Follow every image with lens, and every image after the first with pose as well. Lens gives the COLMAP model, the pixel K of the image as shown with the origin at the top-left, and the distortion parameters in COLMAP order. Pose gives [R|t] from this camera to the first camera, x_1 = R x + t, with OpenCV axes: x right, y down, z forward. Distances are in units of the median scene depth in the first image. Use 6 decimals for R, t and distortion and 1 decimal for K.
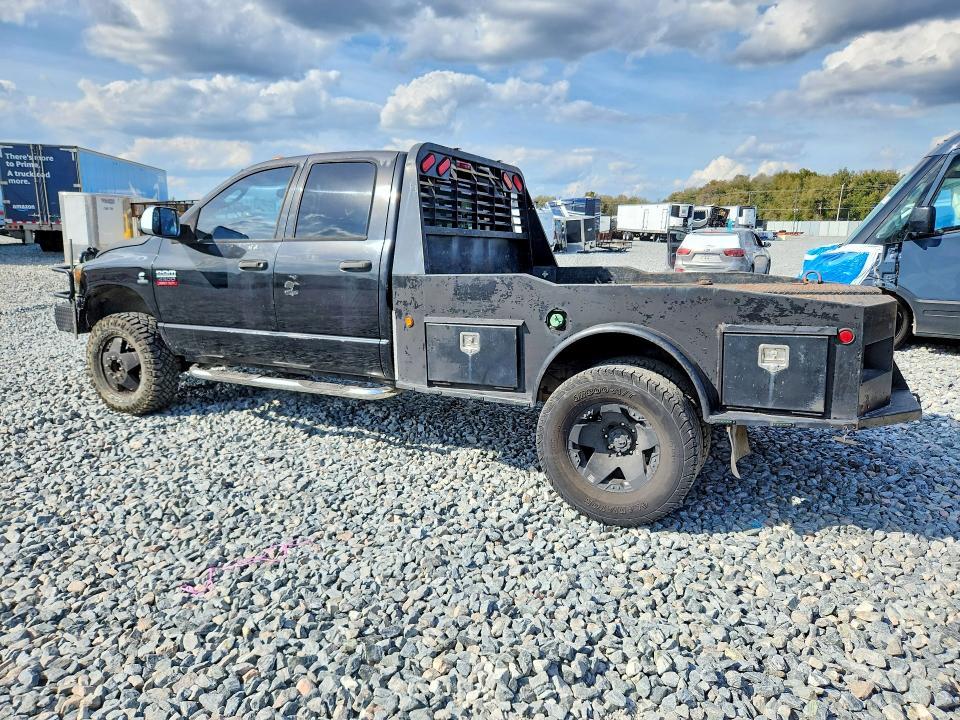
lens RADIAL K [[768.8, 0, 480.0], [0, 768.8, 360.0], [0, 0, 1]] dist [0.045445, -0.003823]
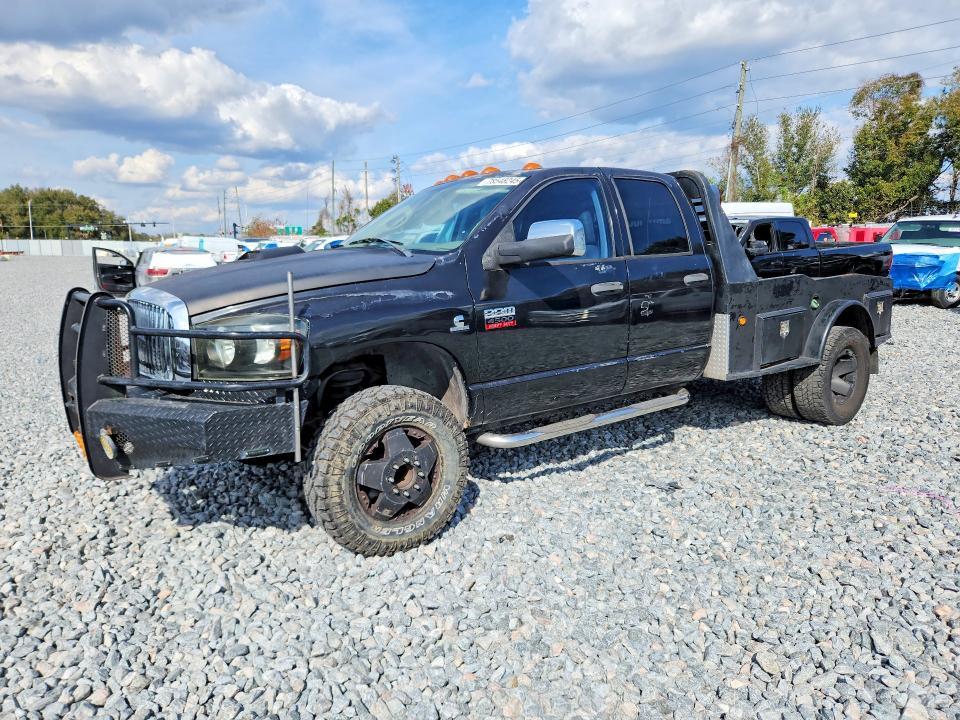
lens RADIAL K [[768.8, 0, 480.0], [0, 768.8, 360.0], [0, 0, 1]] dist [0.045445, -0.003823]
pose [[0.368911, -0.148680, 0.917496, -0.223257], [0.170857, 0.981150, 0.090296, -0.027660], [-0.913626, 0.123449, 0.387360, 0.148494]]
